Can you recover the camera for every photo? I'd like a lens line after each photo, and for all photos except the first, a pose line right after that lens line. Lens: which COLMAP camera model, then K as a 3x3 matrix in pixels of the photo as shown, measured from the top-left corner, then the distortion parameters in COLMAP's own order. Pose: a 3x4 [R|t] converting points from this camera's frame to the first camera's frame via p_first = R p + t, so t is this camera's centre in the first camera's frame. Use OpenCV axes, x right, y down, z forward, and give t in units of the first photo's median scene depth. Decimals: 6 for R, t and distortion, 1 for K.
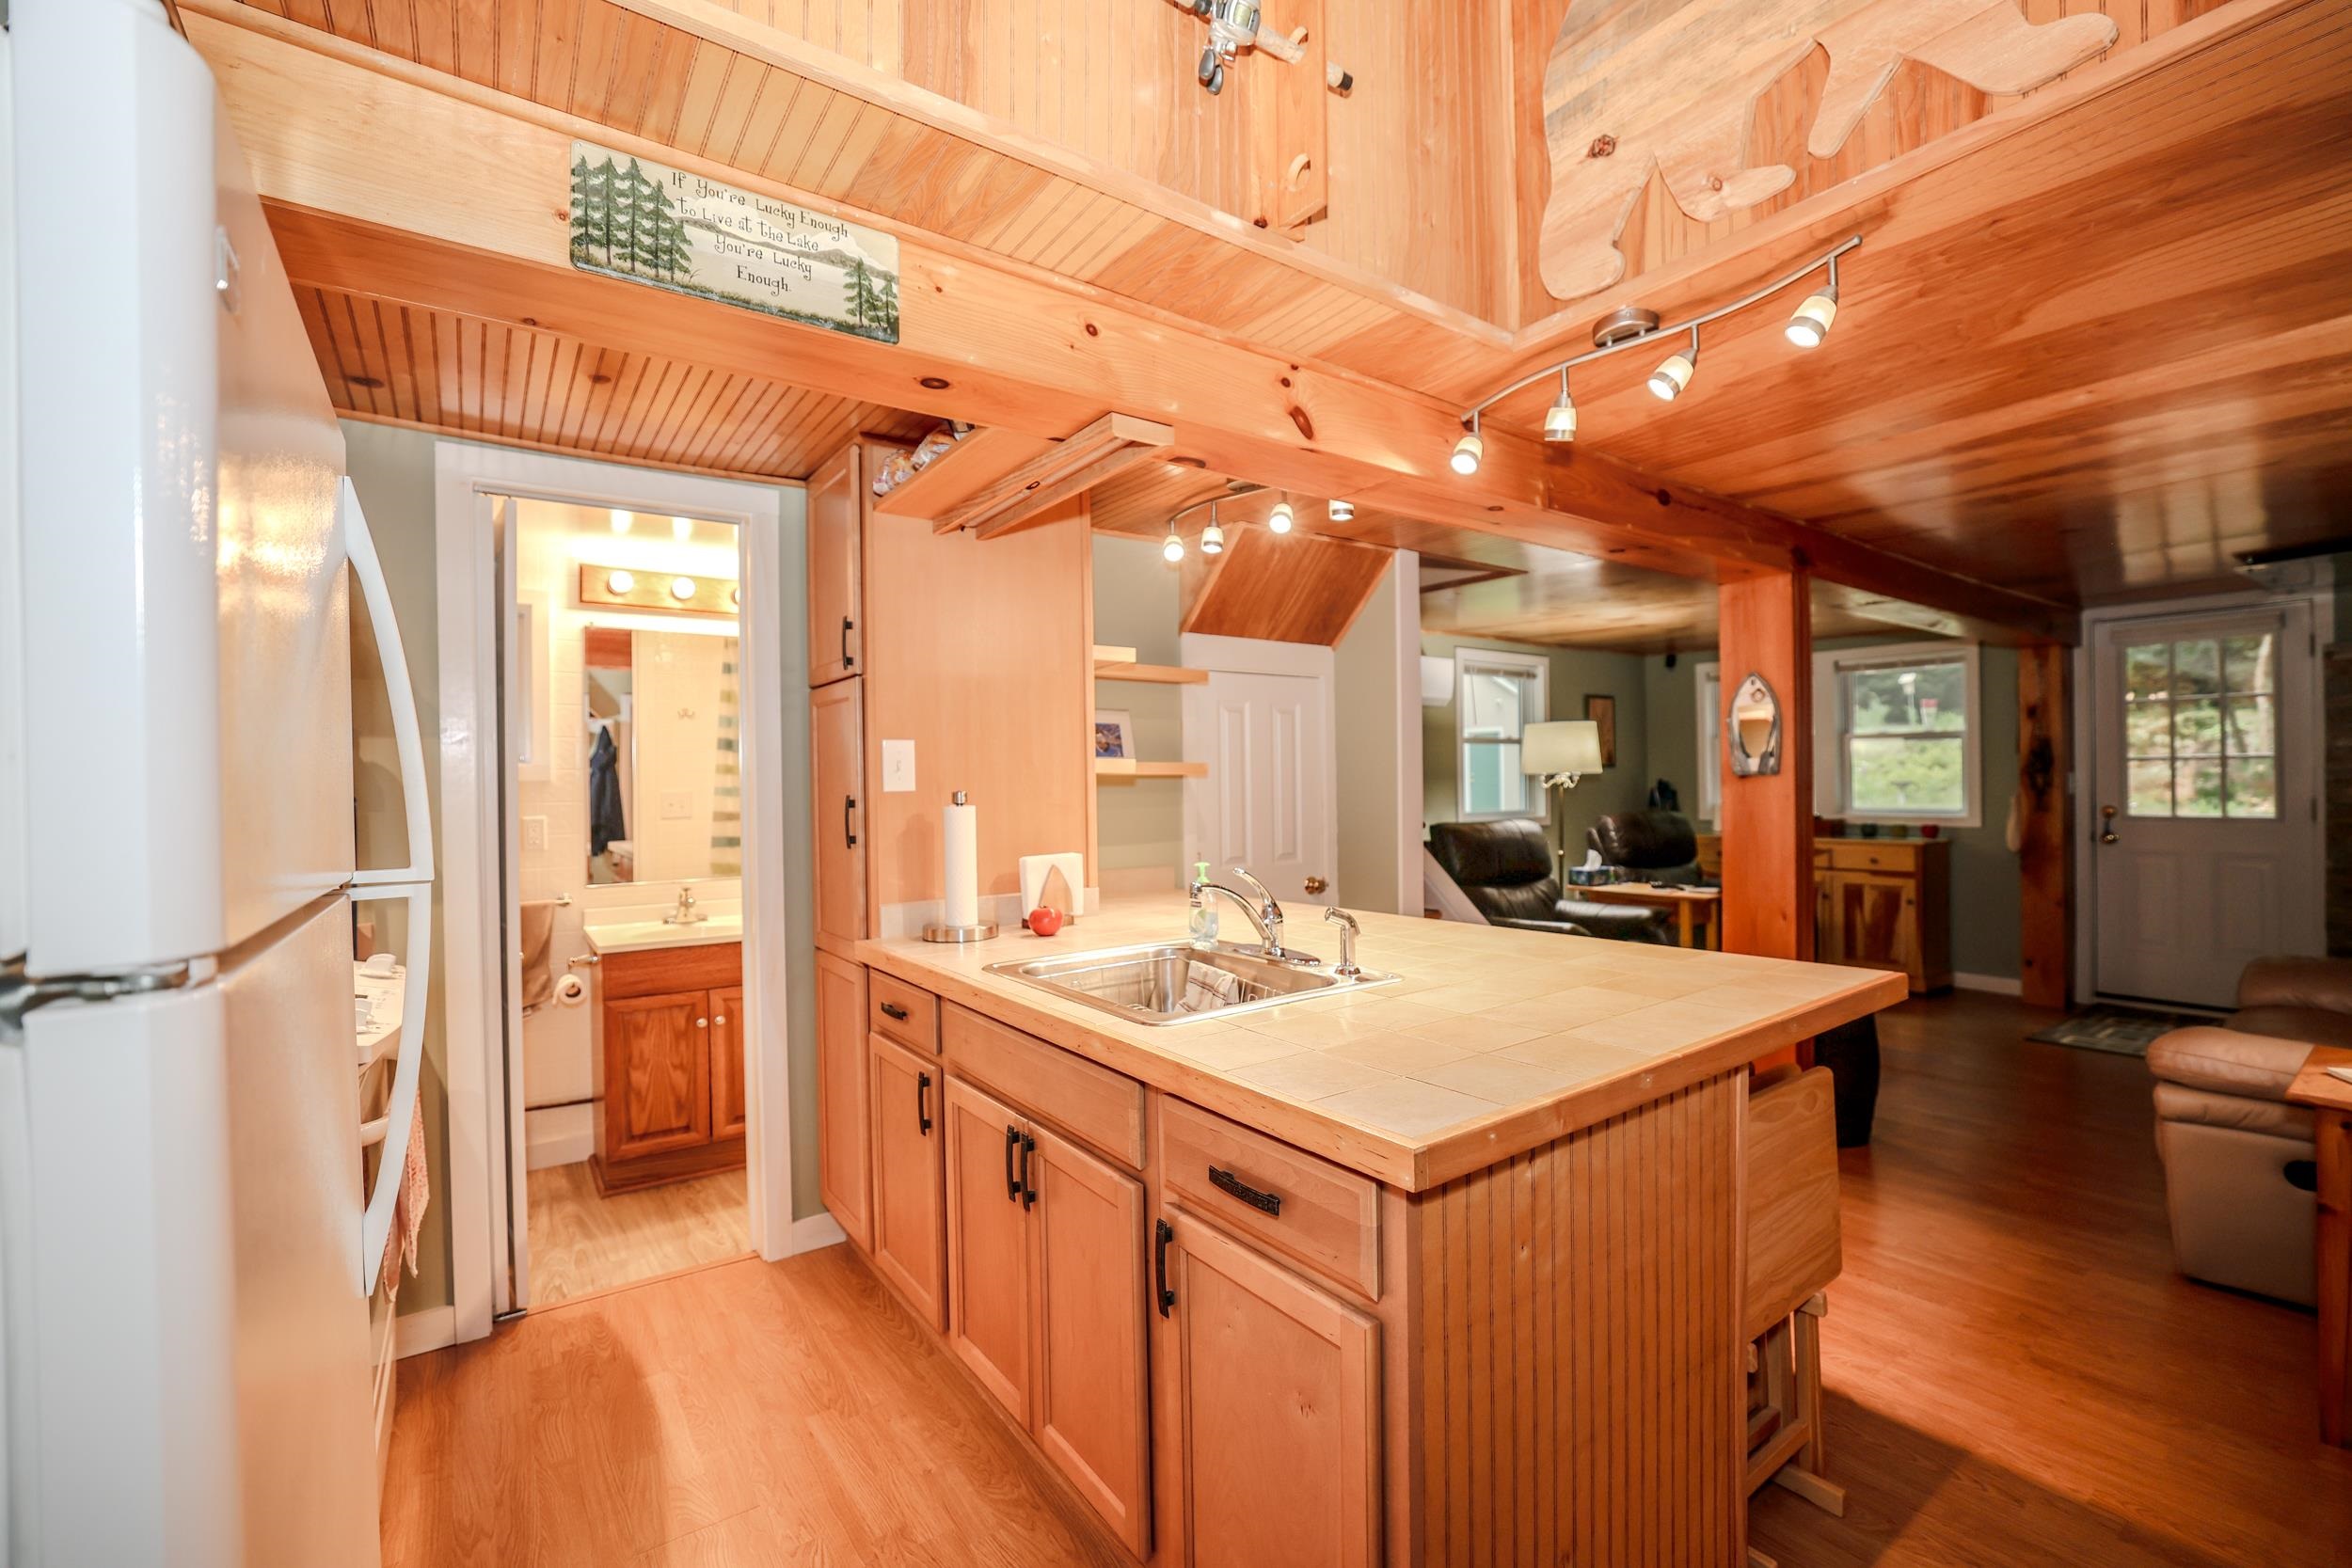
lens RADIAL K [[995.2, 0, 1168.4], [0, 995.2, 785.7], [0, 0, 1]] dist [-0.032166, 0.003159]
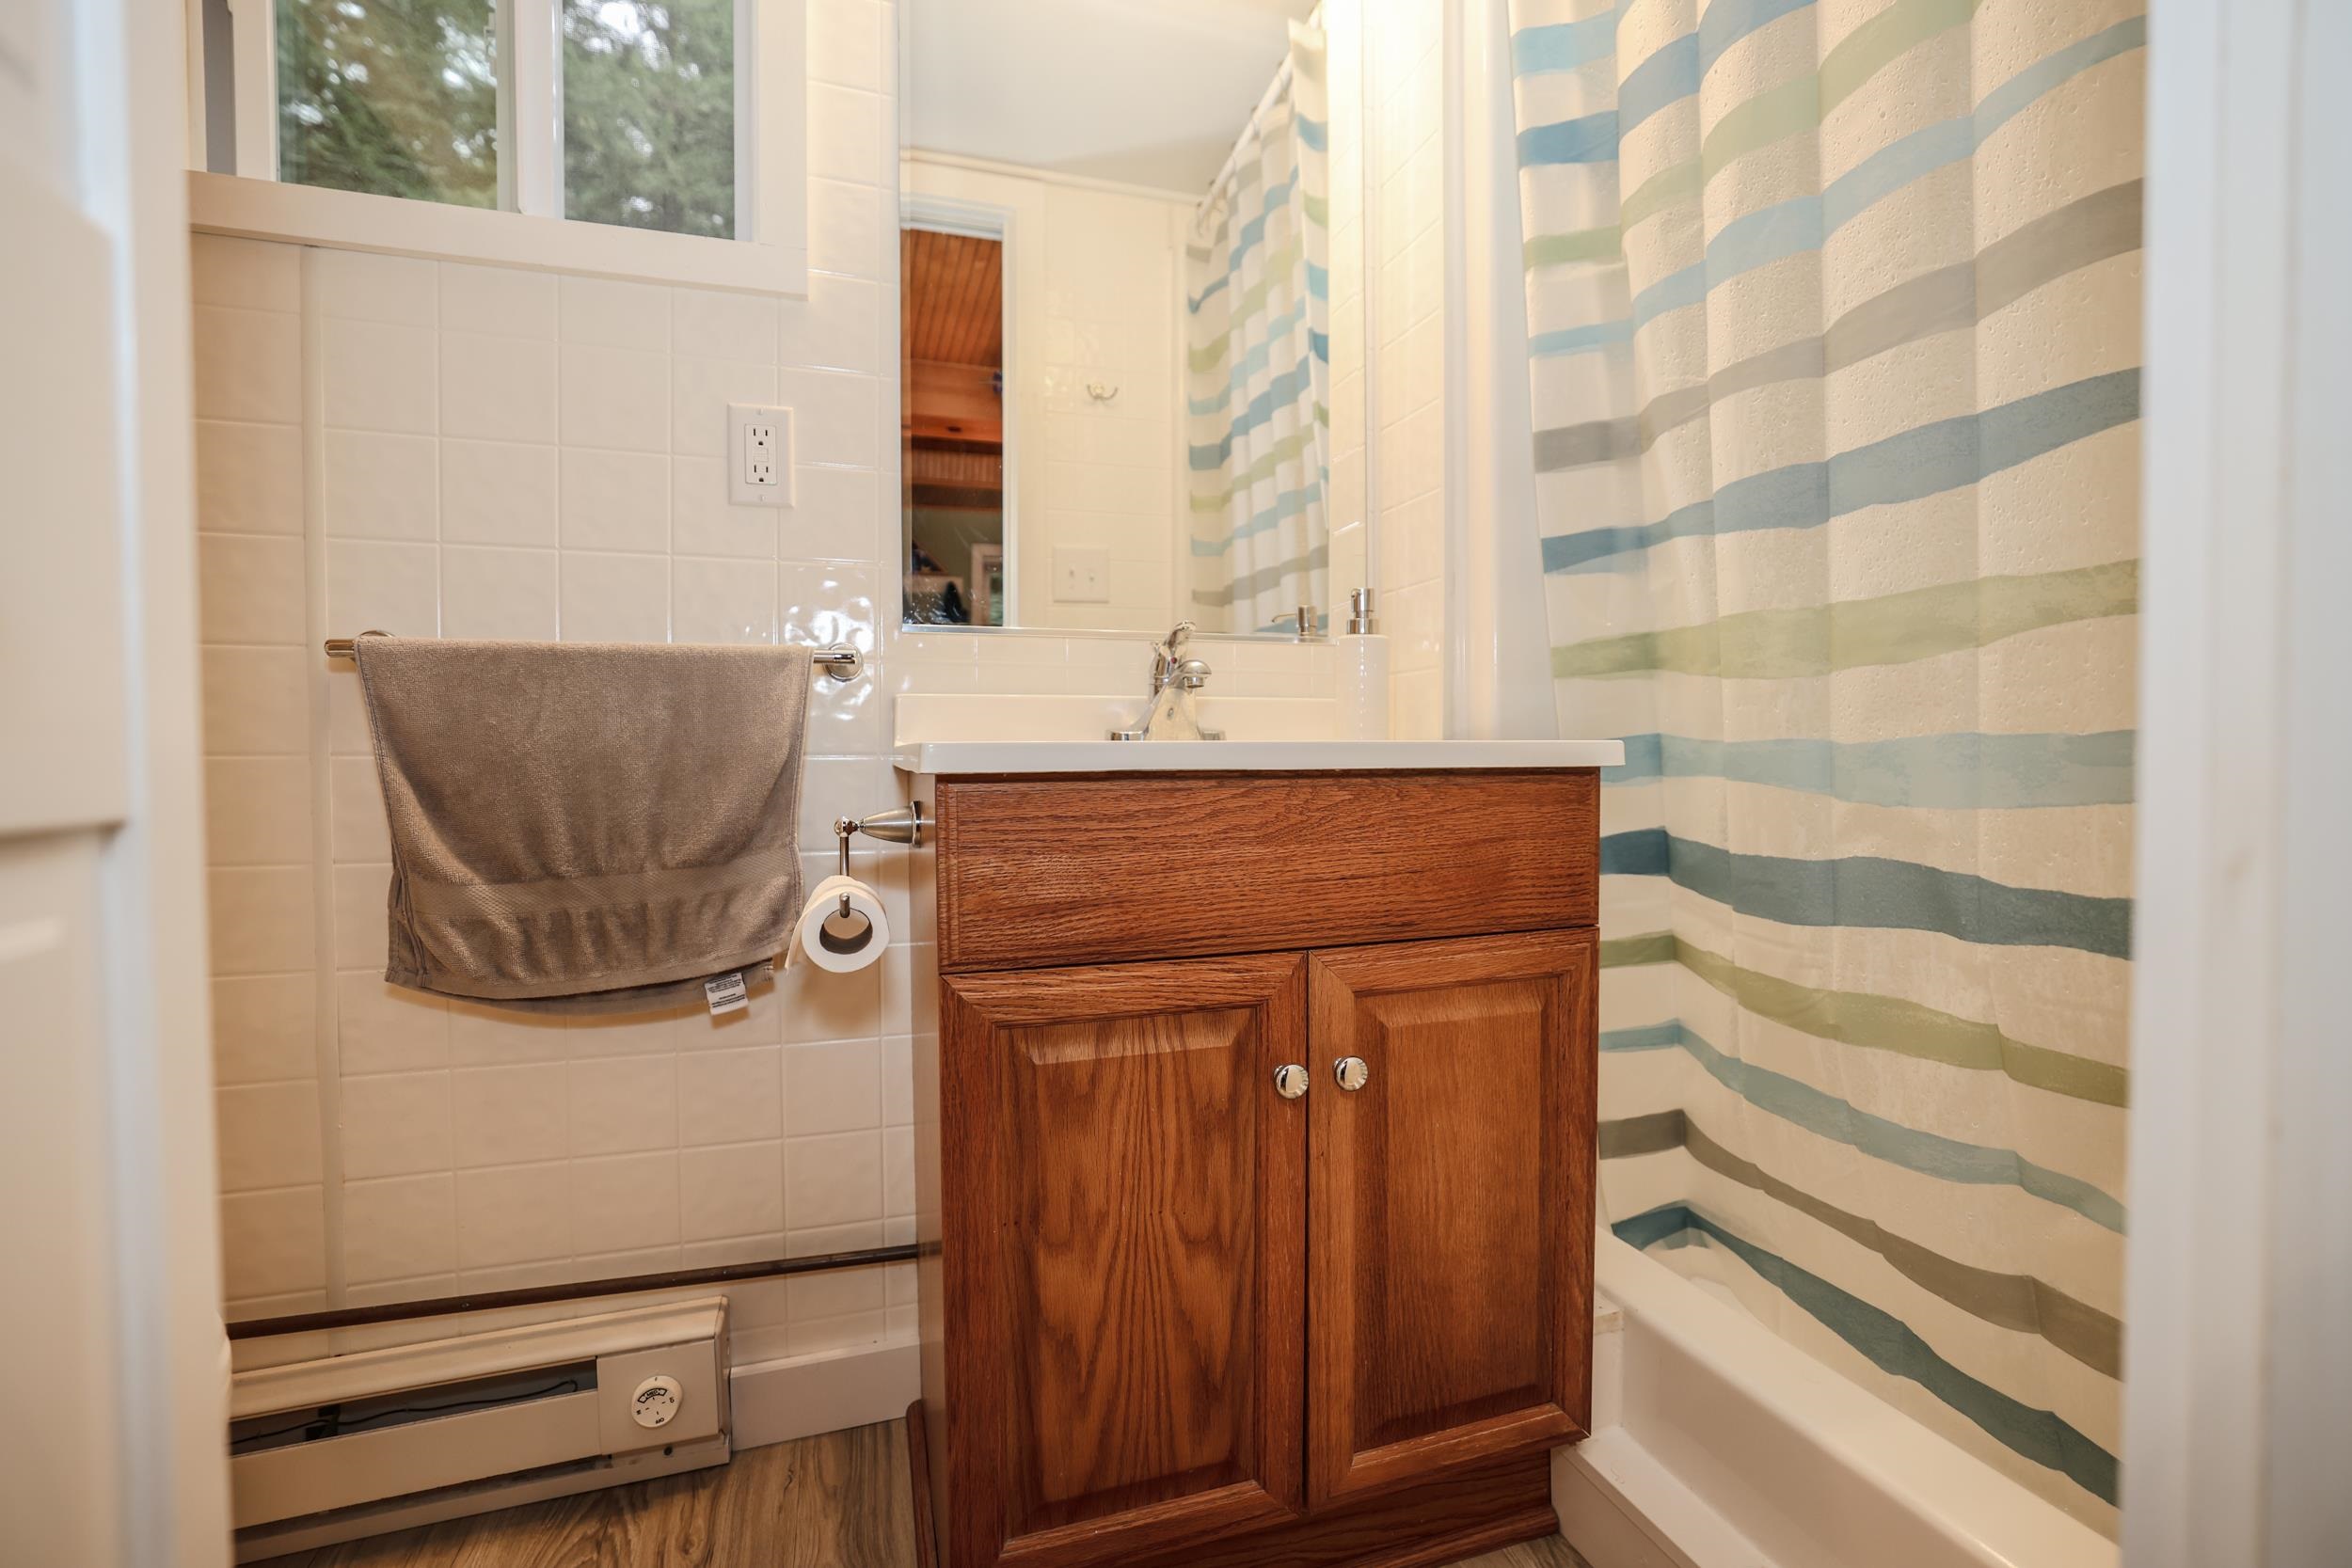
lens RADIAL K [[995.2, 0, 1172.4], [0, 995.2, 775.9], [0, 0, 1]] dist [-0.032166, 0.003159]
pose [[0.955126, 0.010721, -0.296007, -0.429714], [-0.005257, 0.999801, 0.019249, 0.158301], [0.296154, -0.016829, 0.954992, 0.751952]]
